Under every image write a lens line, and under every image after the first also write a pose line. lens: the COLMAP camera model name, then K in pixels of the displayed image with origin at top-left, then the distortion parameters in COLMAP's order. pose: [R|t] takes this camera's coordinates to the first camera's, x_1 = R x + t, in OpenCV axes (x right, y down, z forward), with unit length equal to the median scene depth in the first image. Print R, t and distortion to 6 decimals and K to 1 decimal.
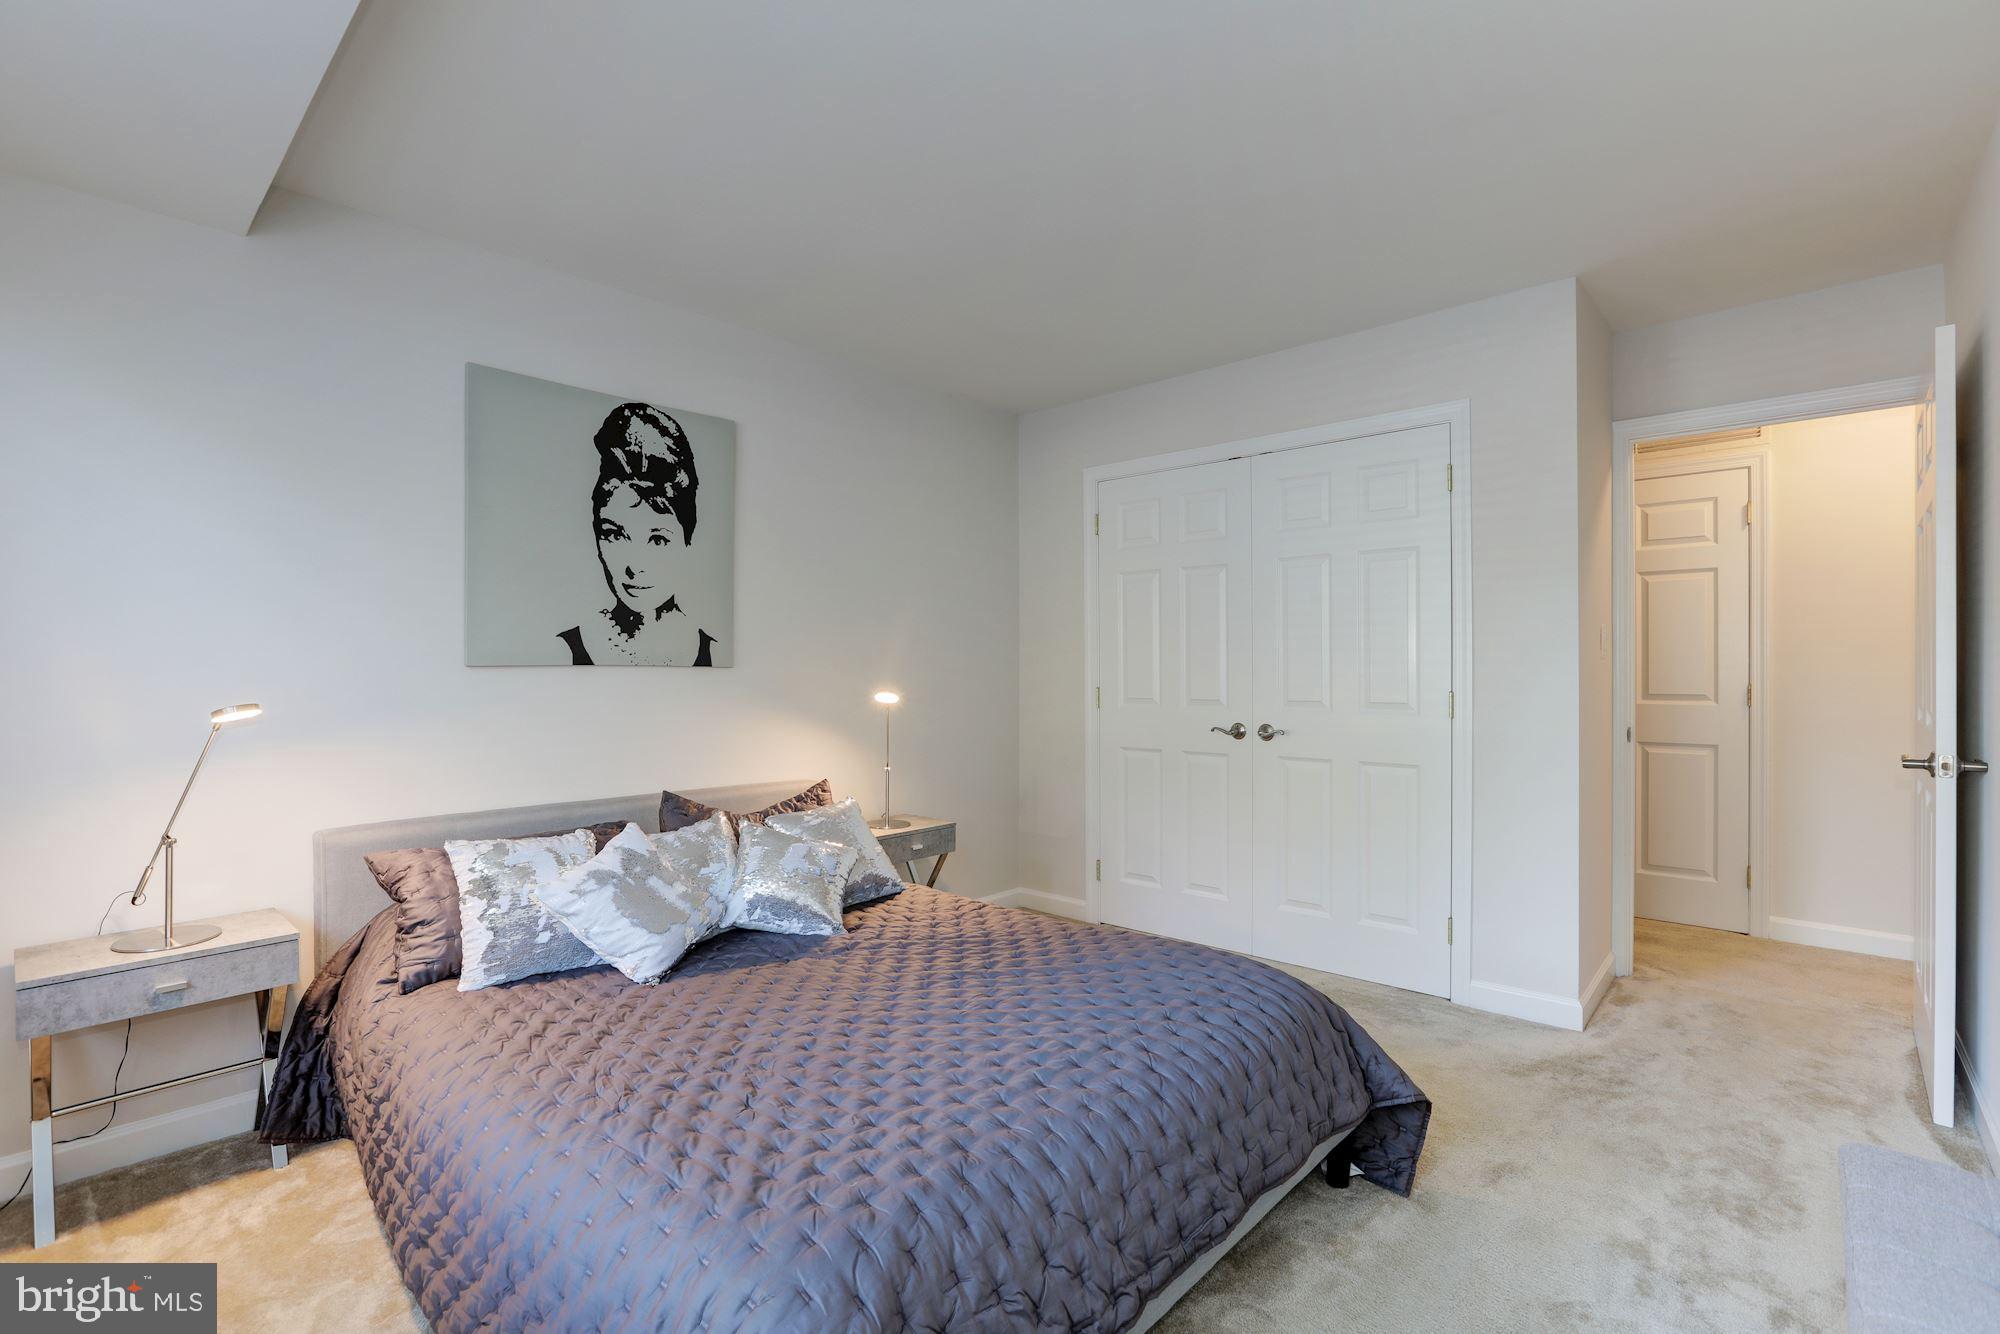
lens RADIAL K [[932.8, 0, 1000.0], [0, 932.8, 667.0], [0, 0, 1]] dist [-0.000751, 0.000536]
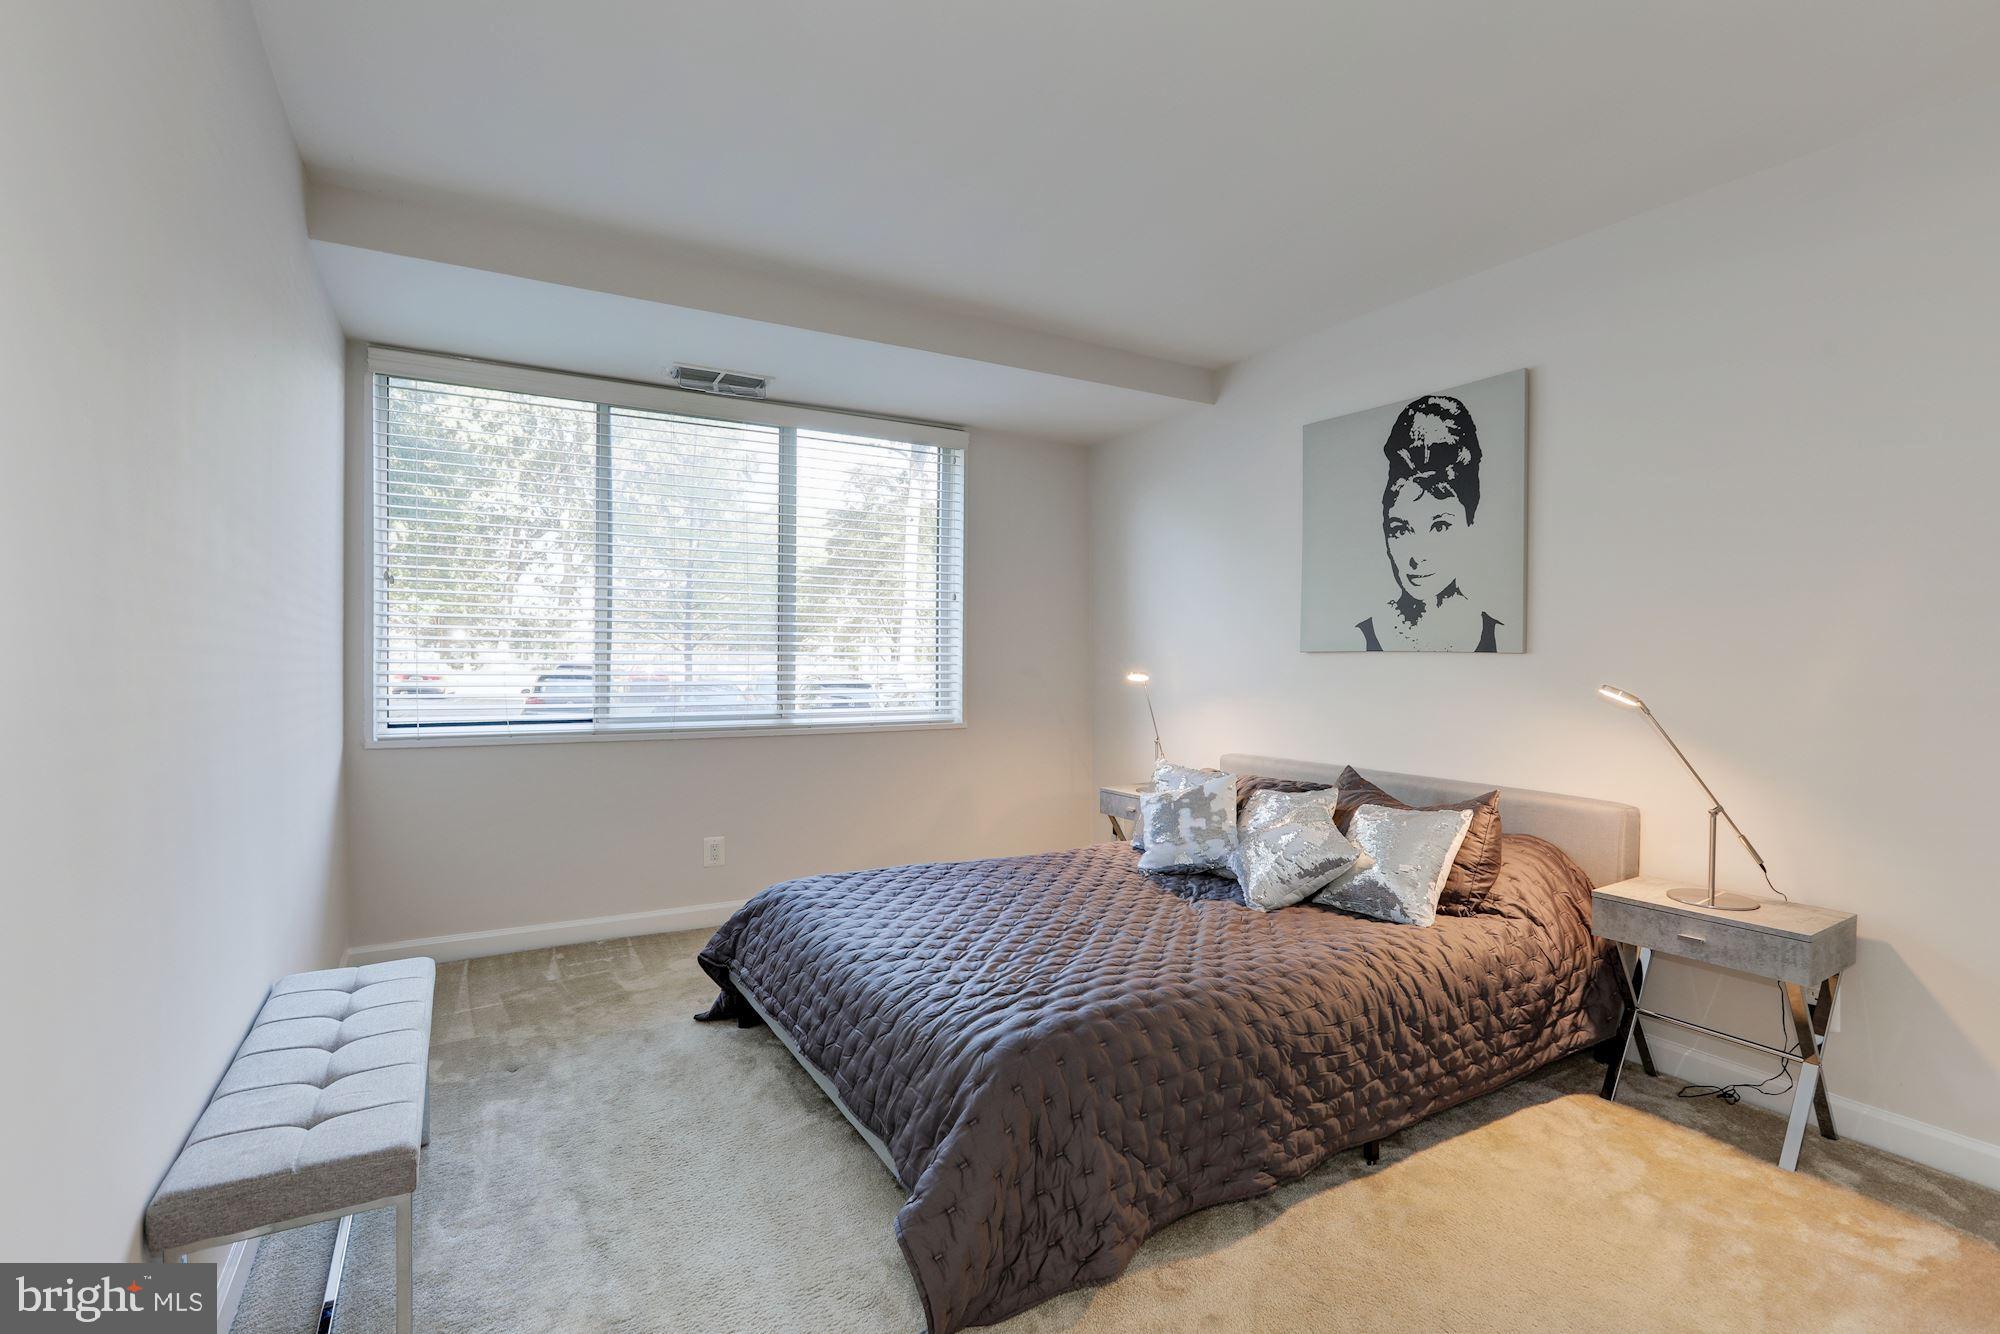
lens RADIAL K [[932.8, 0, 1000.0], [0, 932.8, 667.0], [0, 0, 1]] dist [-0.000751, 0.000536]
pose [[-0.267075, 0.011636, -0.963605, 0.739395], [-0.003736, 0.999907, 0.013110, 0.003747], [0.963668, 0.007102, -0.267007, 0.828605]]
